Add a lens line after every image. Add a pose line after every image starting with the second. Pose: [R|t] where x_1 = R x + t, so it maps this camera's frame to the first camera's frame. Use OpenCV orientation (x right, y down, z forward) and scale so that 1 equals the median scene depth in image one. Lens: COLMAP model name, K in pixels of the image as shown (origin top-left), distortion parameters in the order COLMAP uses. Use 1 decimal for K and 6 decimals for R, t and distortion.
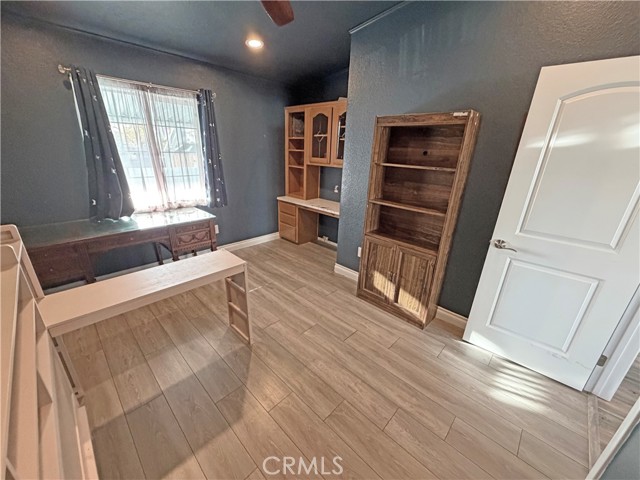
lens RADIAL K [[254.3, 0, 318.3], [0, 254.3, 240.6], [0, 0, 1]] dist [-0.001803, -0.000342]
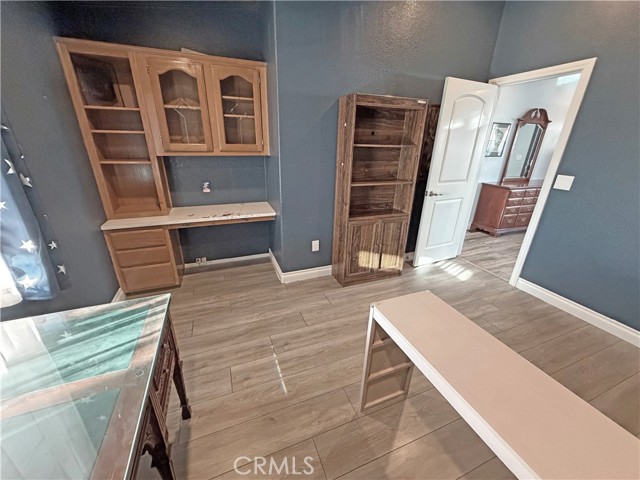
lens RADIAL K [[254.3, 0, 318.3], [0, 254.3, 240.6], [0, 0, 1]] dist [-0.001803, -0.000342]
pose [[0.417205, -0.361477, 0.833831, -0.663154], [0.306556, 0.919697, 0.245317, -0.217752], [-0.855549, 0.153269, 0.494515, 0.611713]]
